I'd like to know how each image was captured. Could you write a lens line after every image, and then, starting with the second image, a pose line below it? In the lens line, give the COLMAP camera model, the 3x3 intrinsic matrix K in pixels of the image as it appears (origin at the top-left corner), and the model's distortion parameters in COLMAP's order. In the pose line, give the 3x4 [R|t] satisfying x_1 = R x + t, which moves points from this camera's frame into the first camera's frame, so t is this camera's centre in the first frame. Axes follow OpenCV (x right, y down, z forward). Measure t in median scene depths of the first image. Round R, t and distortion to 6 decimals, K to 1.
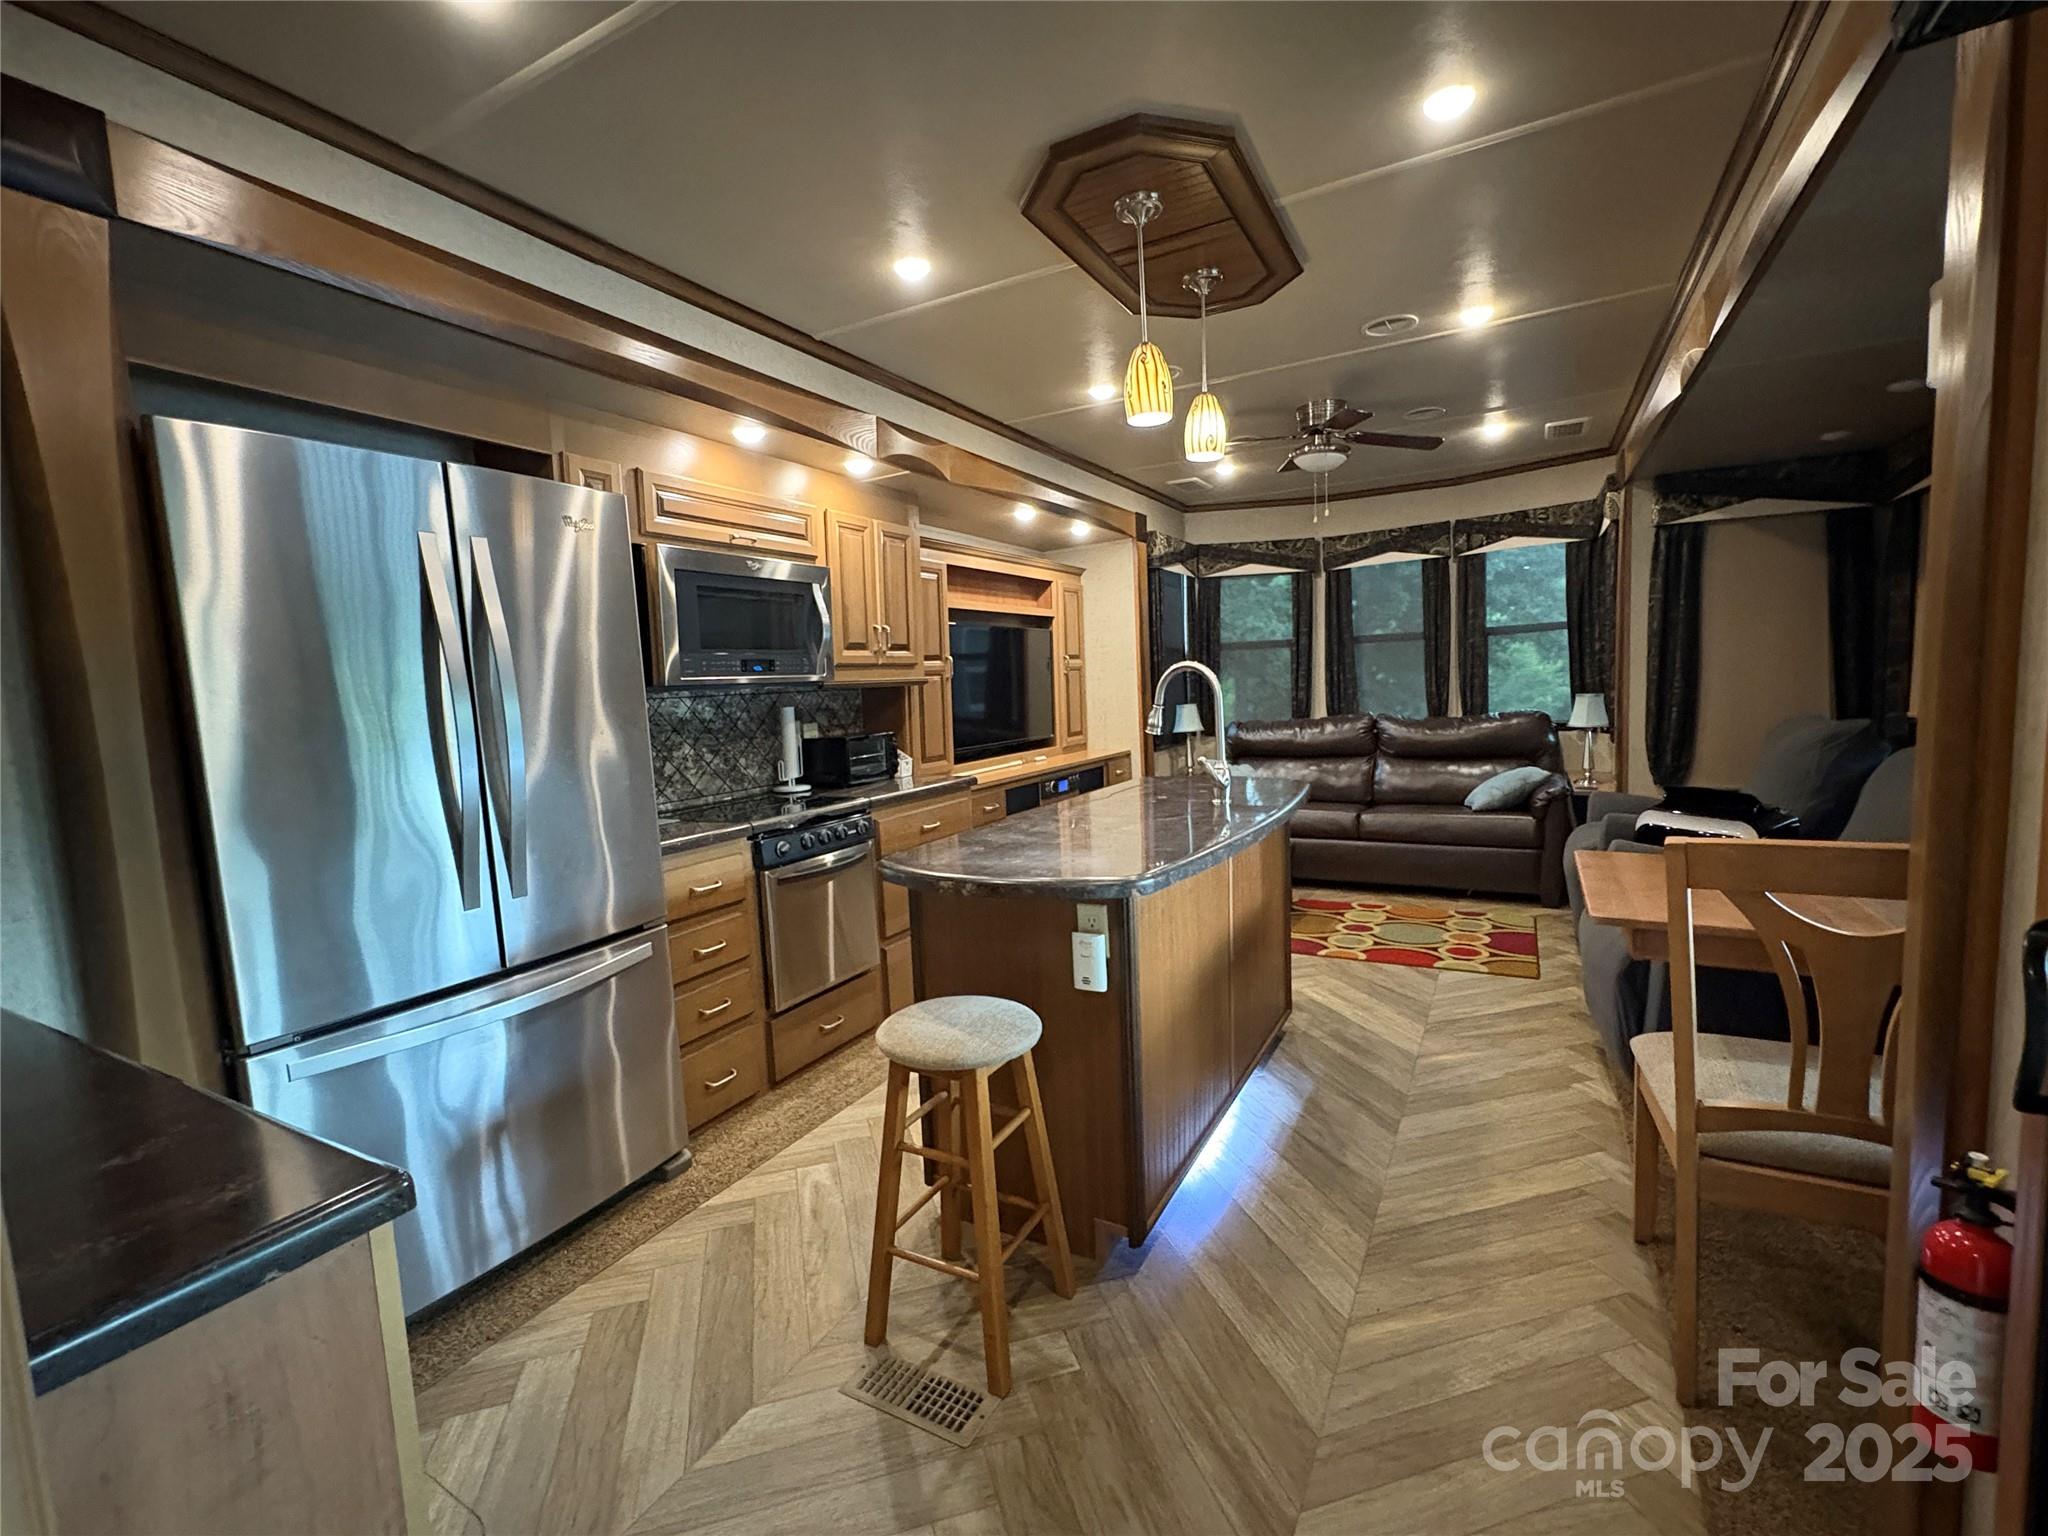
lens RADIAL K [[898.4, 0, 1021.6], [0, 898.4, 770.6], [0, 0, 1]] dist [0.000605, 0.001067]
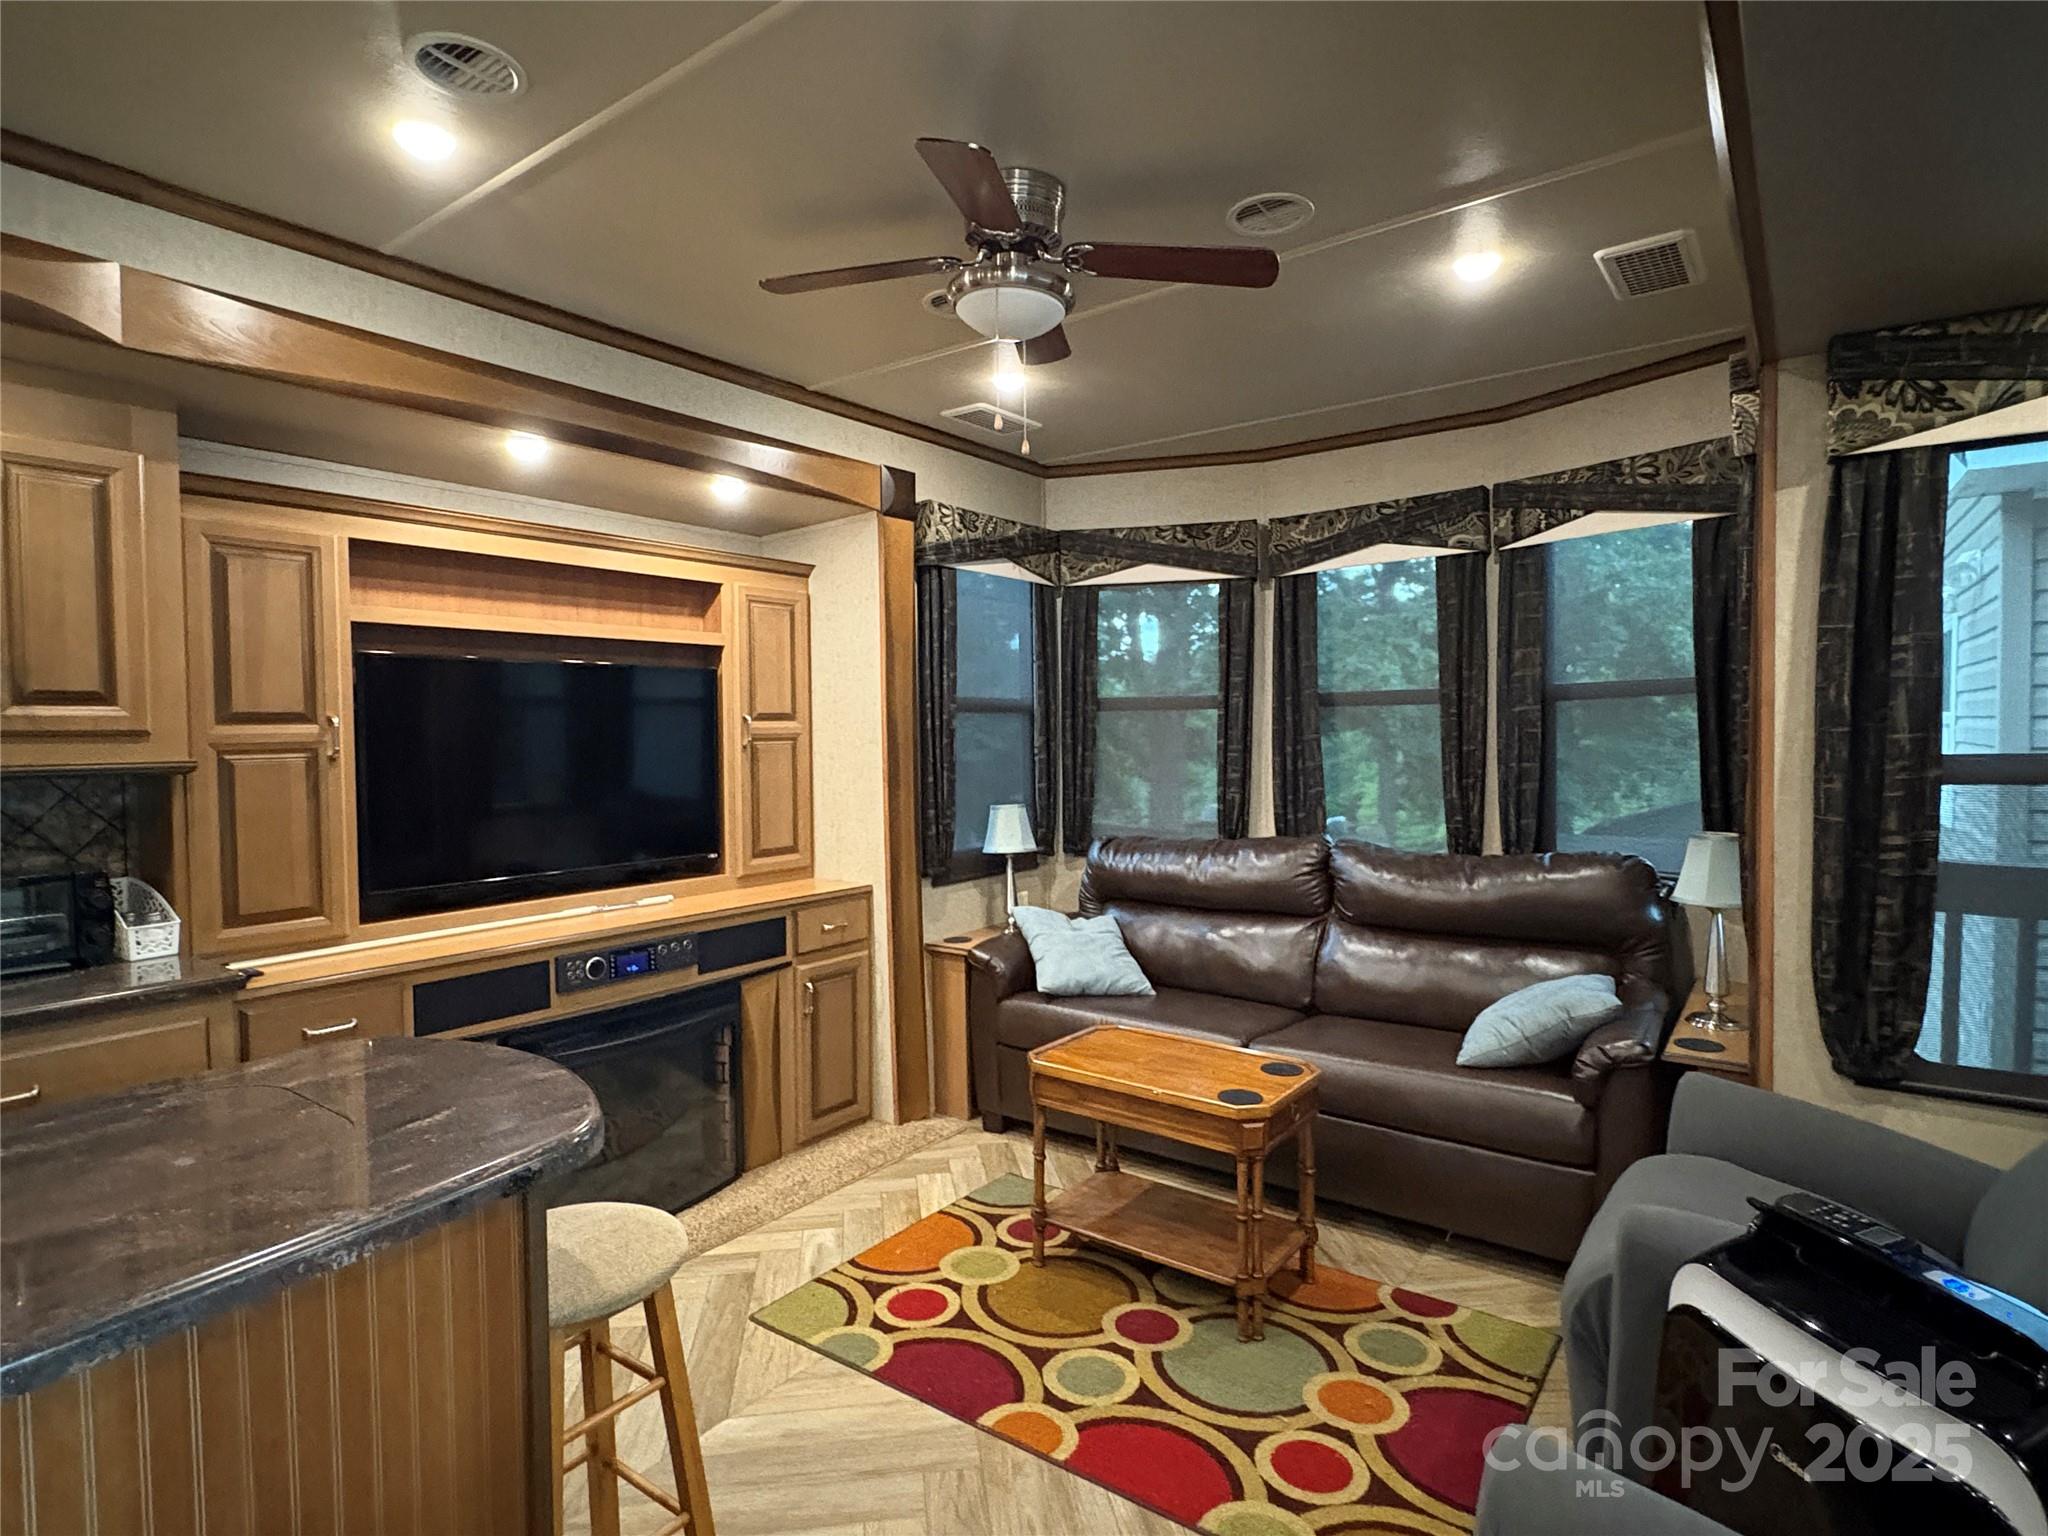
lens RADIAL K [[1077.0, 0, 1018.6], [0, 1077.0, 771.1], [0, 0, 1]] dist [0.003522, -0.002101]
pose [[0.989842, 0.038709, -0.136798, 0.410936], [-0.046468, 0.997460, -0.053989, -0.084118], [0.134360, 0.059797, 0.989127, 0.467672]]
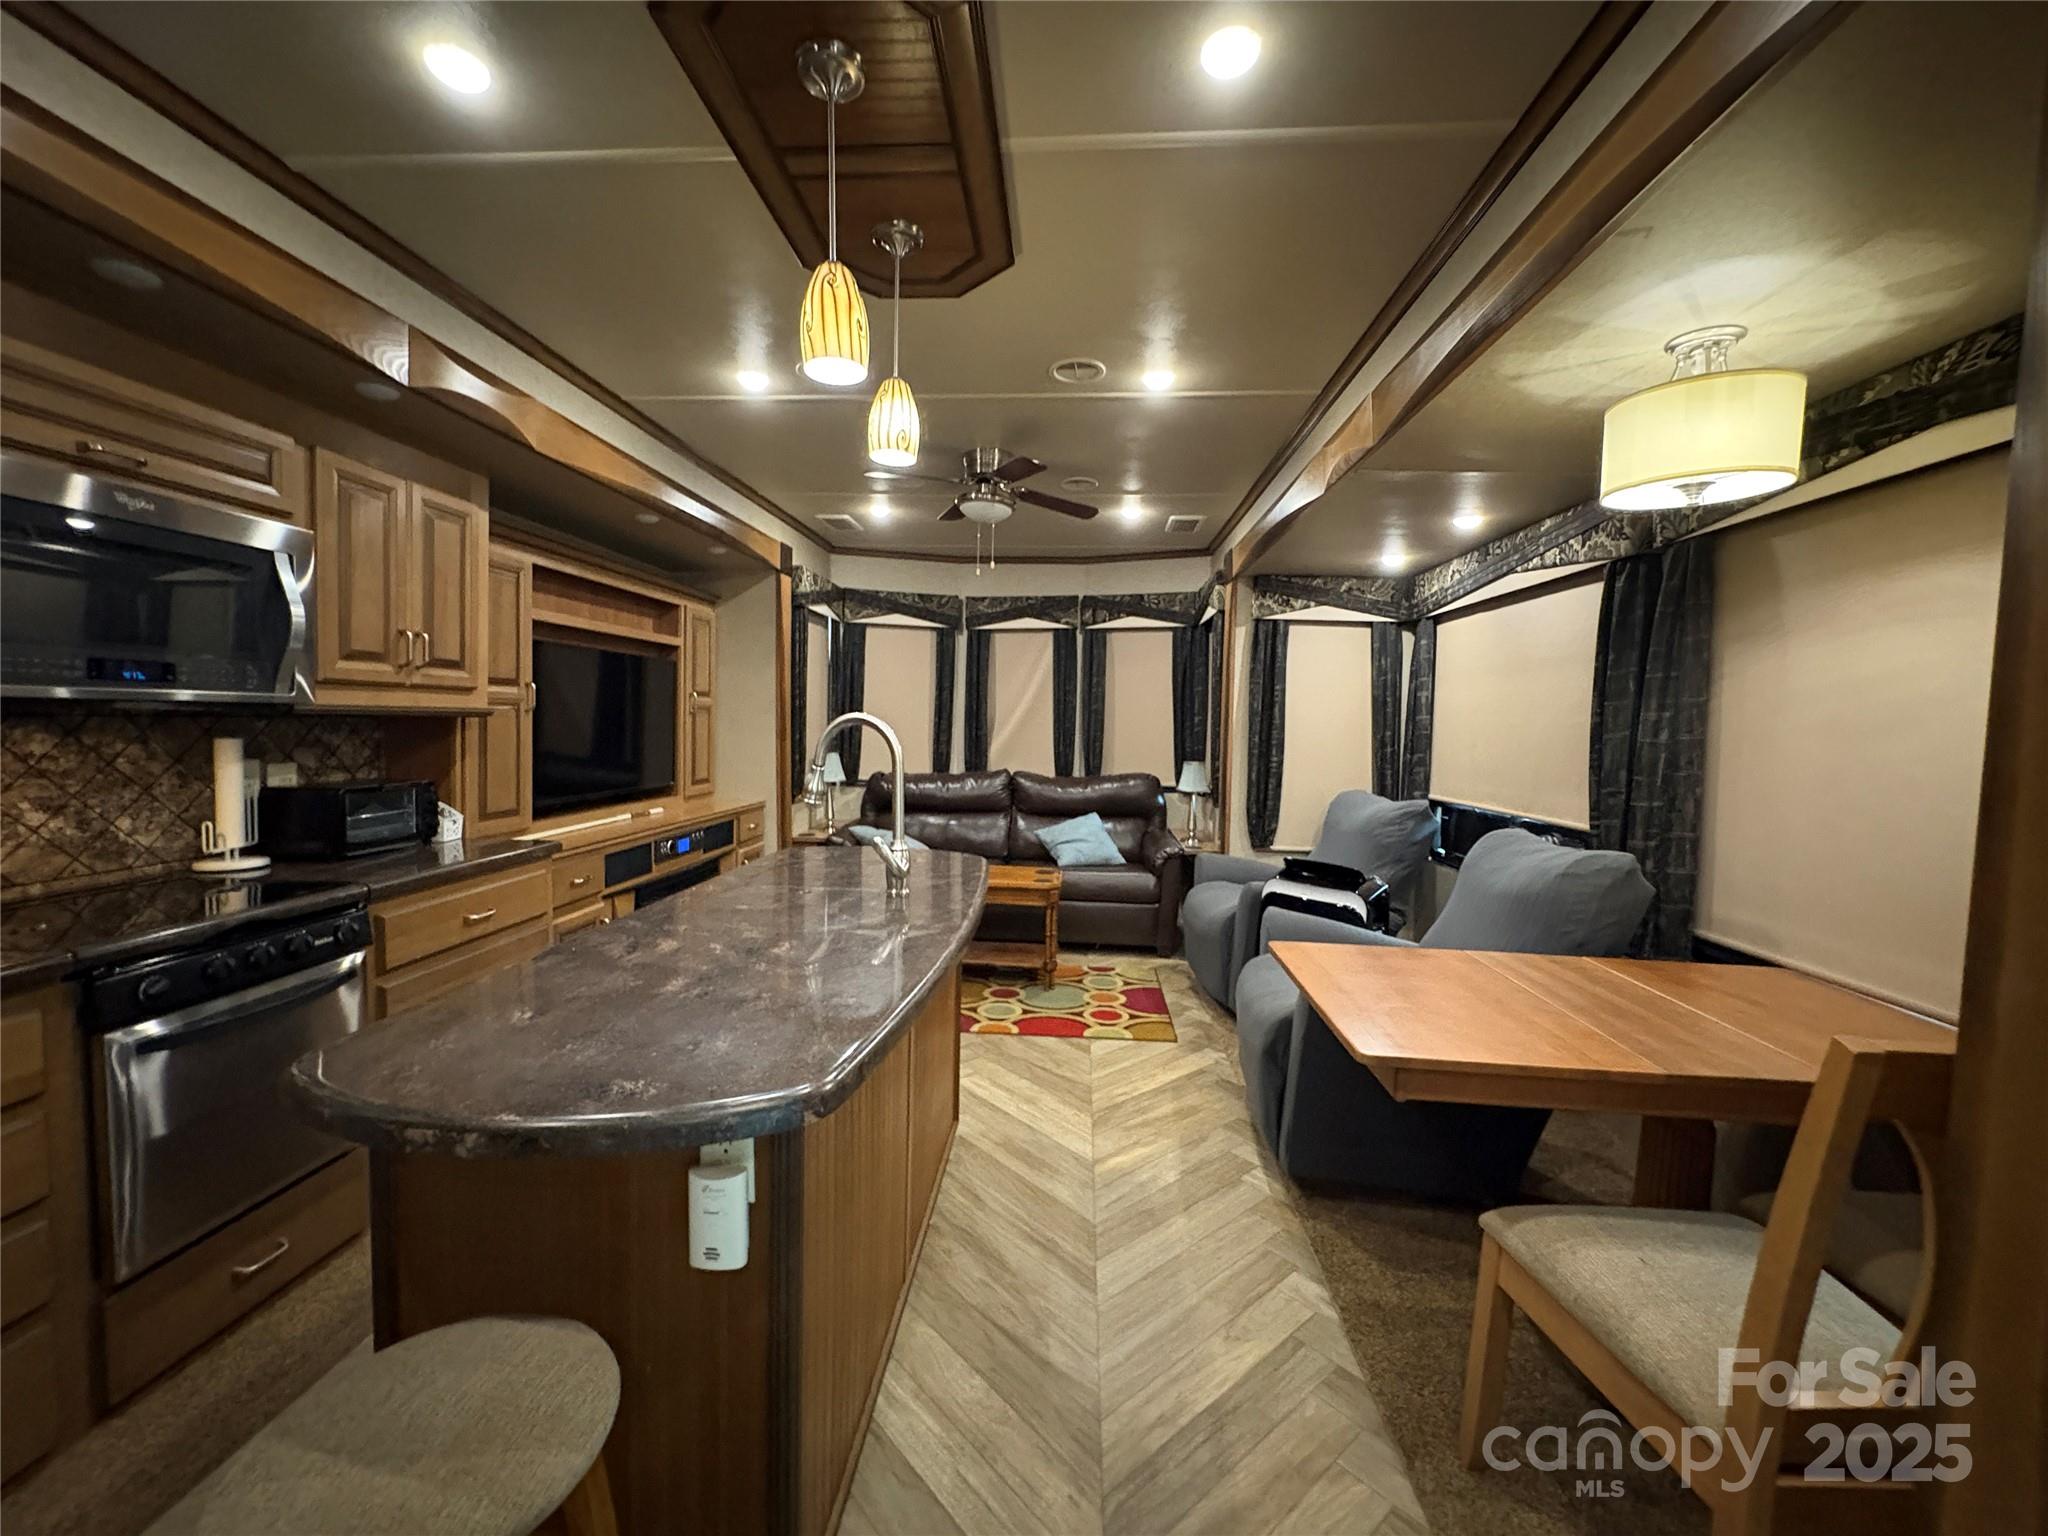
lens RADIAL K [[819.2, 0, 1021.7], [0, 819.2, 769.7], [0, 0, 1]] dist [-0.001766, 0.001730]
pose [[0.906129, 0.037508, 0.421335, 0.008588], [-0.019039, 0.998668, -0.047956, -0.027370], [-0.422573, 0.035433, 0.905636, 0.197026]]
